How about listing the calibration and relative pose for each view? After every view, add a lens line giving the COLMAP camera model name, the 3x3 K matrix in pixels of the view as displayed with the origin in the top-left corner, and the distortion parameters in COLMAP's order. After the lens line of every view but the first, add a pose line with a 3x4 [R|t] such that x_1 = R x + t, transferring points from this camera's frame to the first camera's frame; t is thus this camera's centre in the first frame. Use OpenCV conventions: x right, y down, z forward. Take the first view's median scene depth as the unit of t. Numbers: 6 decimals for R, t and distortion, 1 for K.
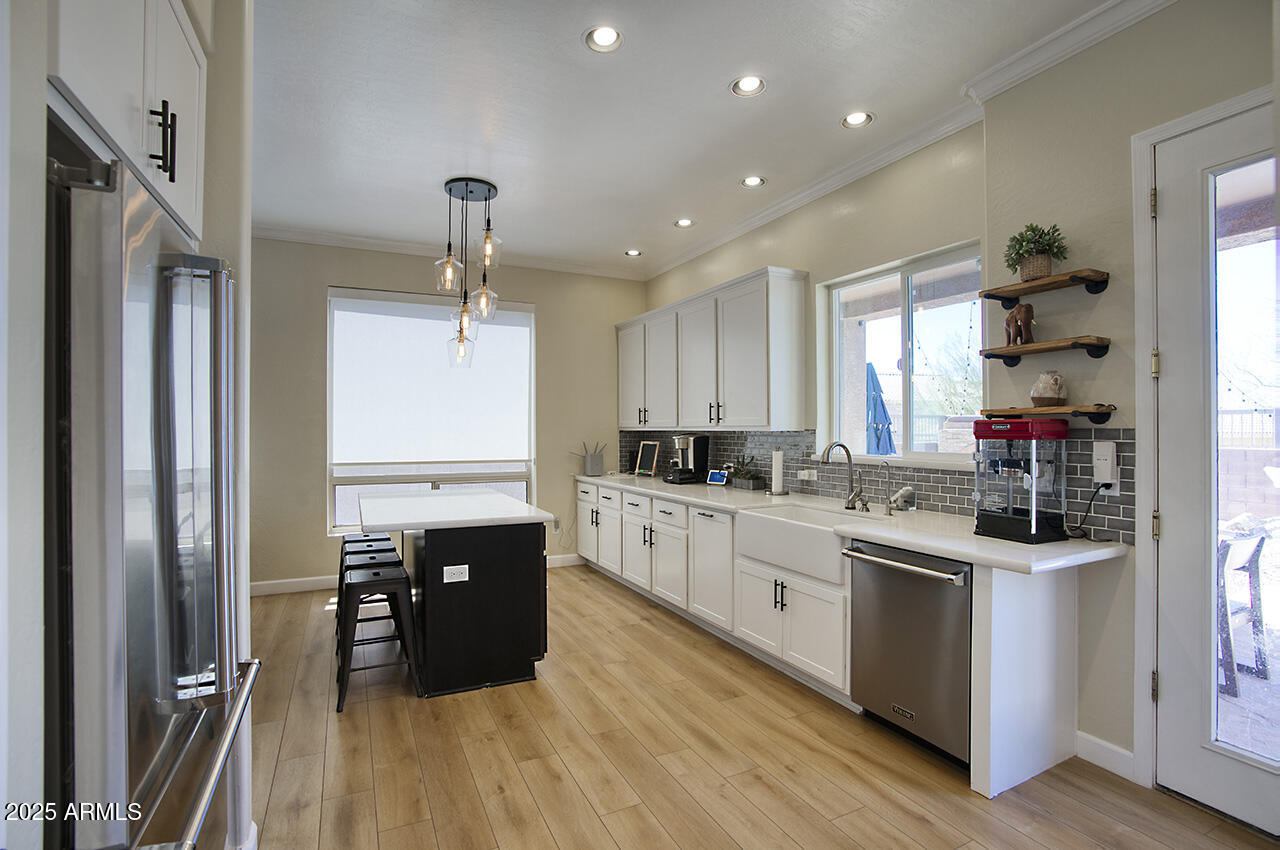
lens RADIAL K [[601.5, 0, 642.5], [0, 601.5, 422.6], [0, 0, 1]] dist [-0.026824, 0.001128]
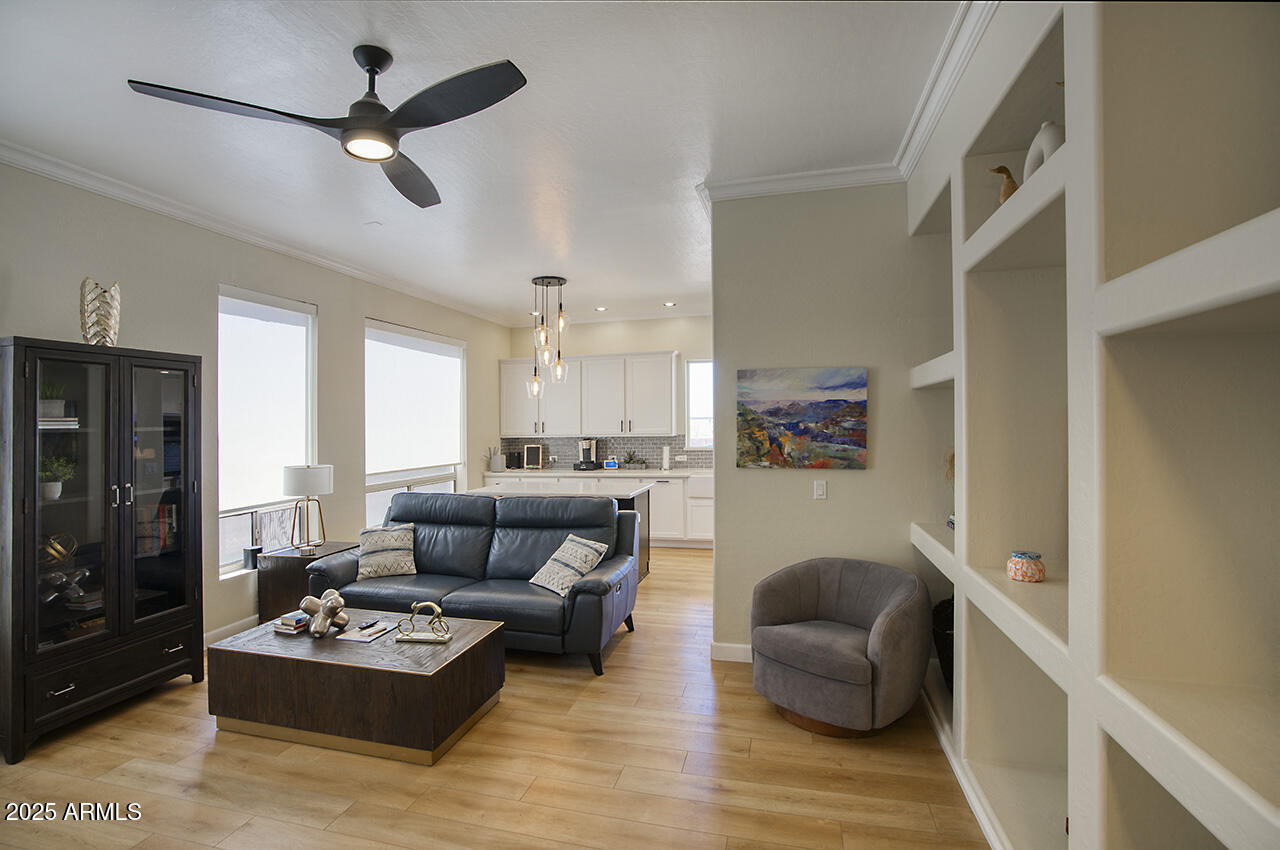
lens RADIAL K [[601.5, 0, 631.9], [0, 601.5, 422.5], [0, 0, 1]] dist [-0.026824, 0.001128]
pose [[0.654977, -0.008208, 0.755604, -1.311209], [0.007418, 0.999963, 0.004432, -0.038087], [-0.755612, 0.002702, 0.655013, -0.153702]]
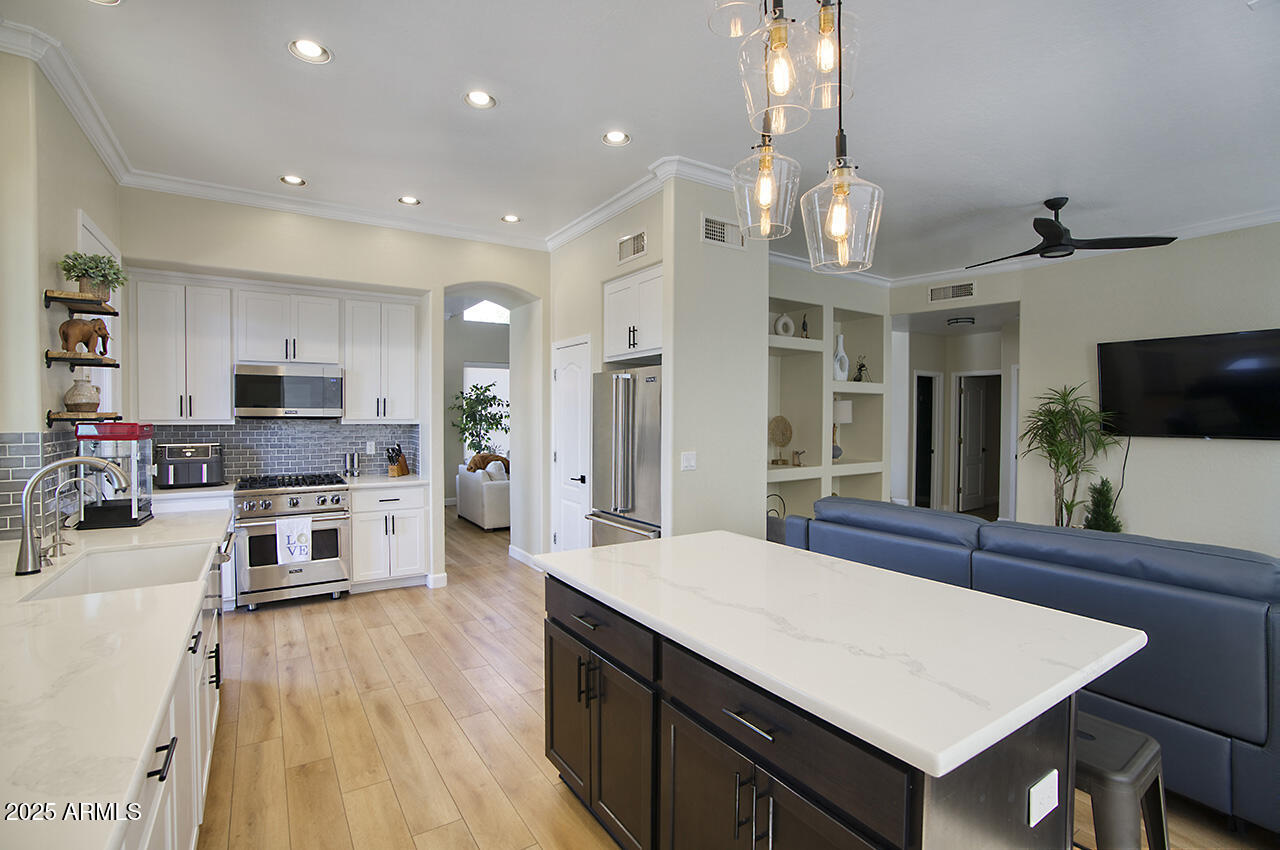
lens RADIAL K [[601.5, 0, 635.2], [0, 601.5, 427.6], [0, 0, 1]] dist [-0.026824, 0.001128]
pose [[-0.994874, 0.003450, -0.101066, -0.157323], [0.002314, 0.999933, 0.011359, -0.003880], [0.101098, 0.011067, -0.994815, 1.375481]]
